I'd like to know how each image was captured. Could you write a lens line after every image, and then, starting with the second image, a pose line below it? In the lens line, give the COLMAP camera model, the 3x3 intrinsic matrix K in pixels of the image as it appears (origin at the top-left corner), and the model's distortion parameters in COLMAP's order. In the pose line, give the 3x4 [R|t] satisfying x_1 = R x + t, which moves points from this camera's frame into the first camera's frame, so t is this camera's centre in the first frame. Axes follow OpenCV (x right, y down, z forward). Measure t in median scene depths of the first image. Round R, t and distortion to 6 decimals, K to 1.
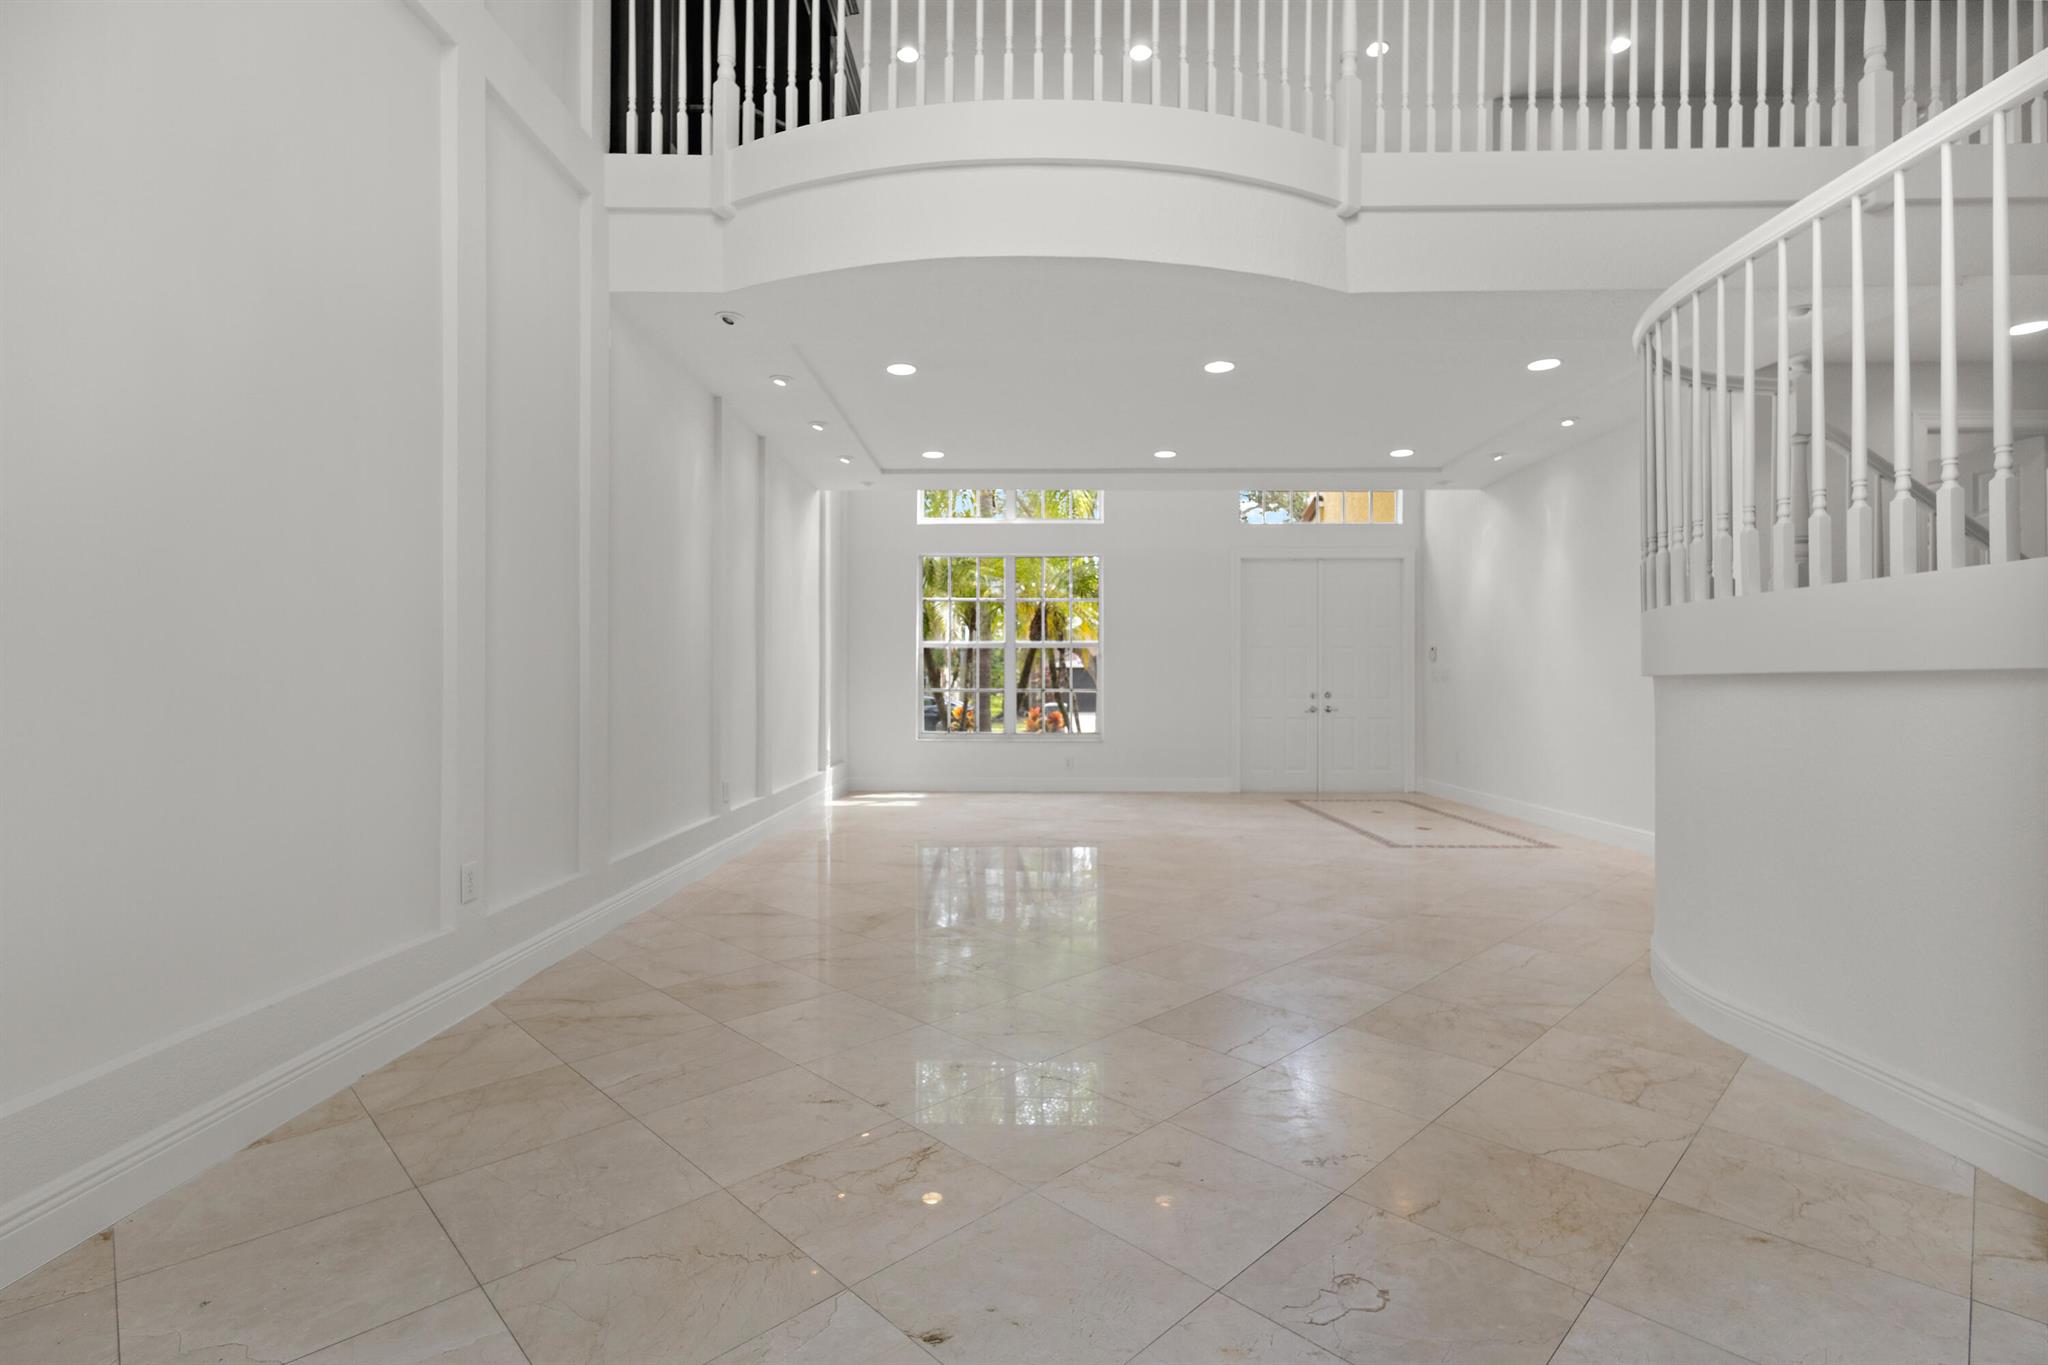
lens RADIAL K [[941.8, 0, 1017.6], [0, 941.8, 675.9], [0, 0, 1]] dist [0.004430, 0.000181]
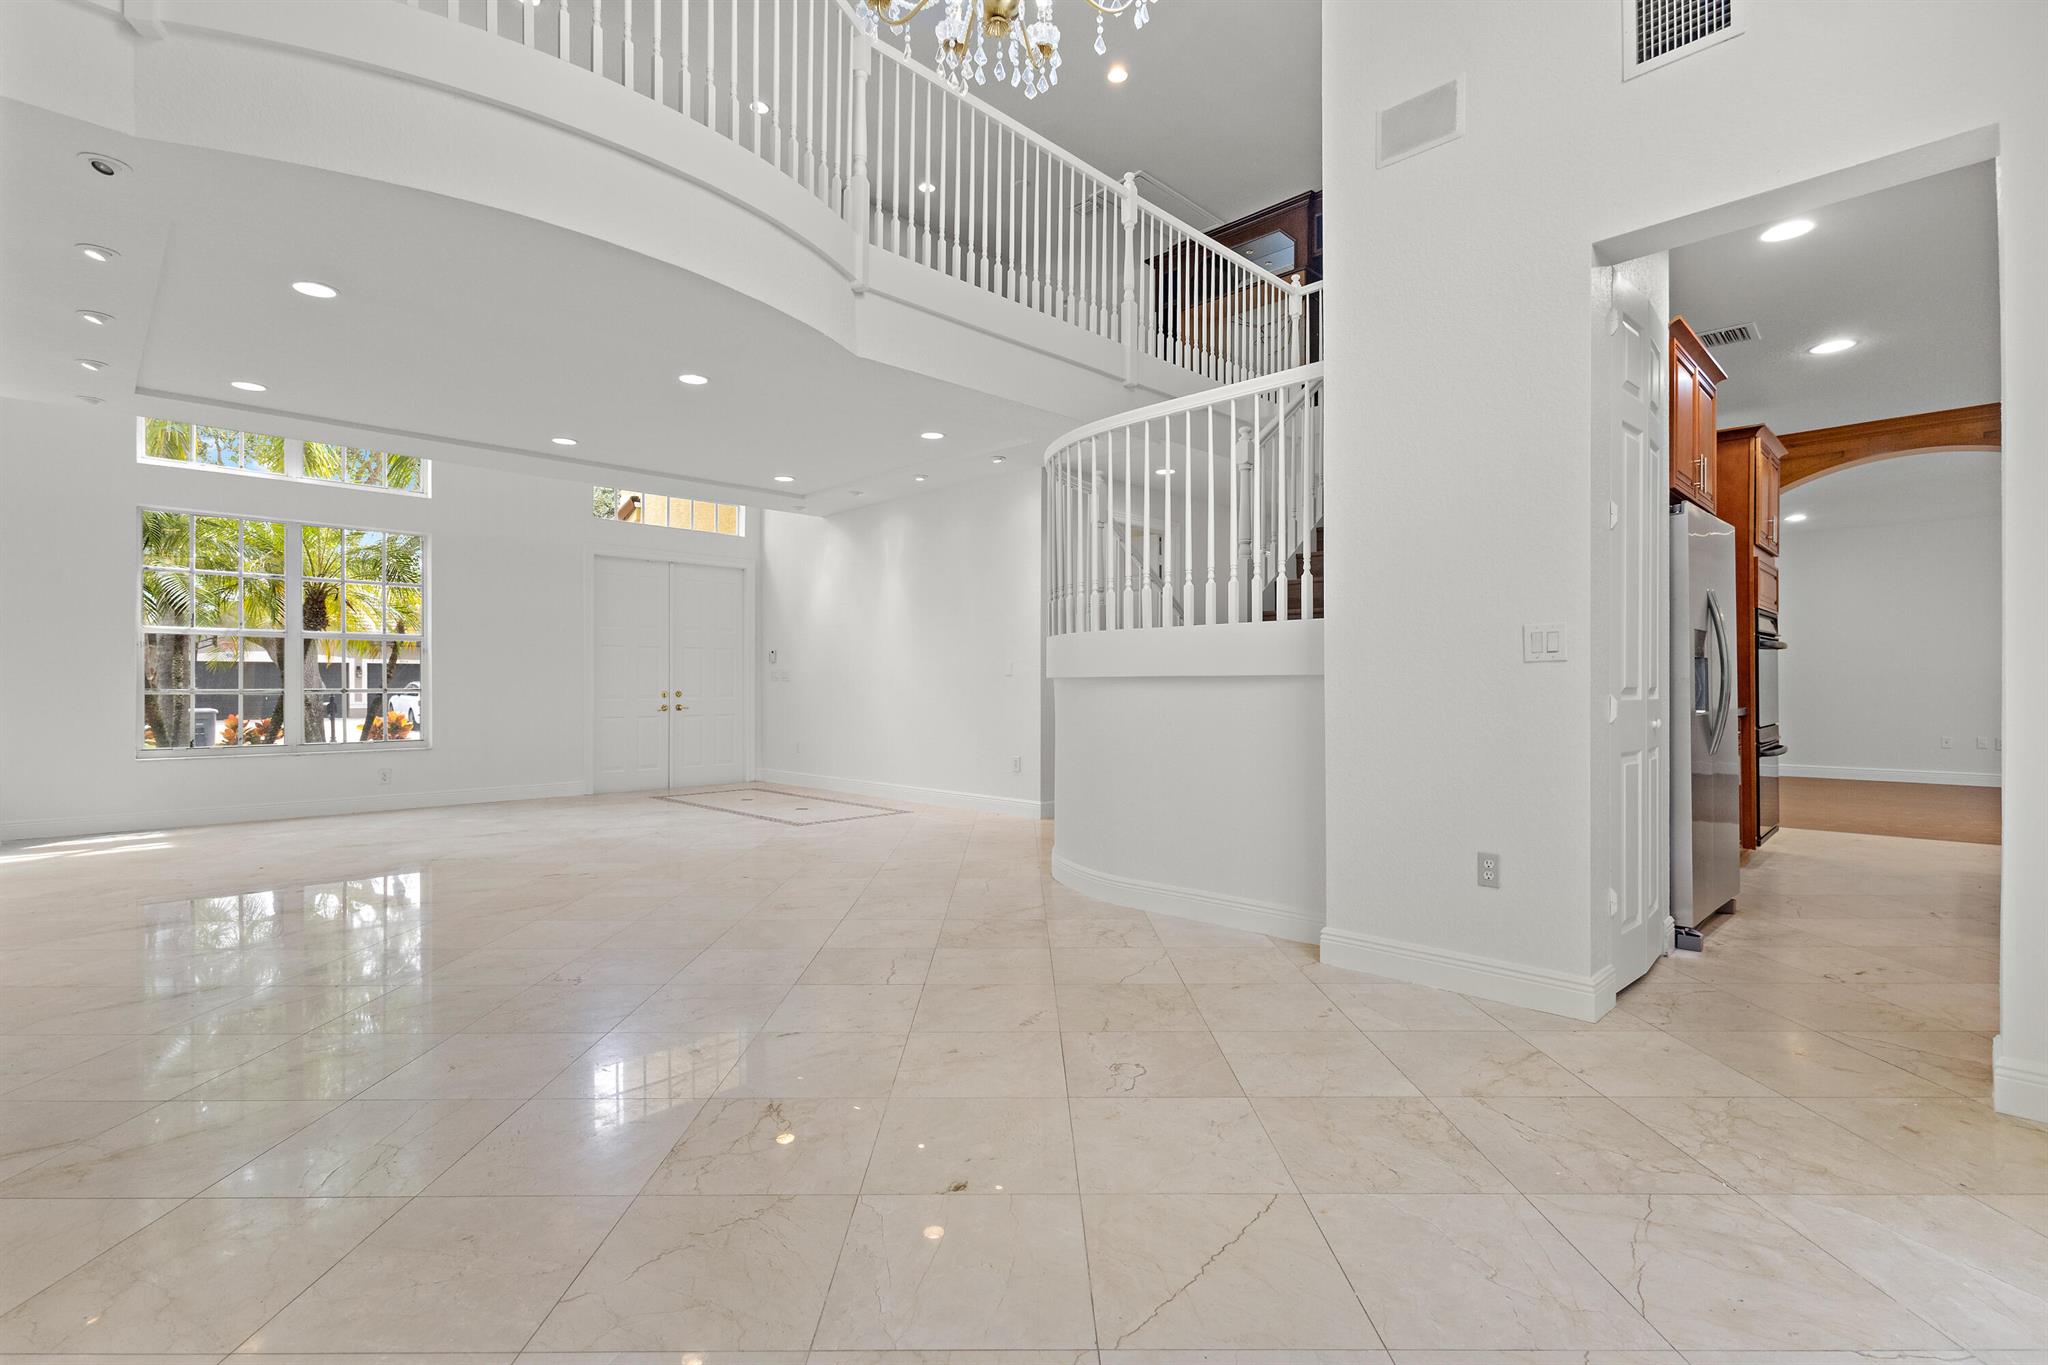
lens RADIAL K [[941.8, 0, 1011.8], [0, 941.8, 688.5], [0, 0, 1]] dist [0.004430, 0.000181]
pose [[0.701731, -0.004279, 0.712429, -0.194027], [-0.006027, 0.999911, 0.011942, -0.000331], [-0.712416, -0.012674, 0.701643, 0.009024]]
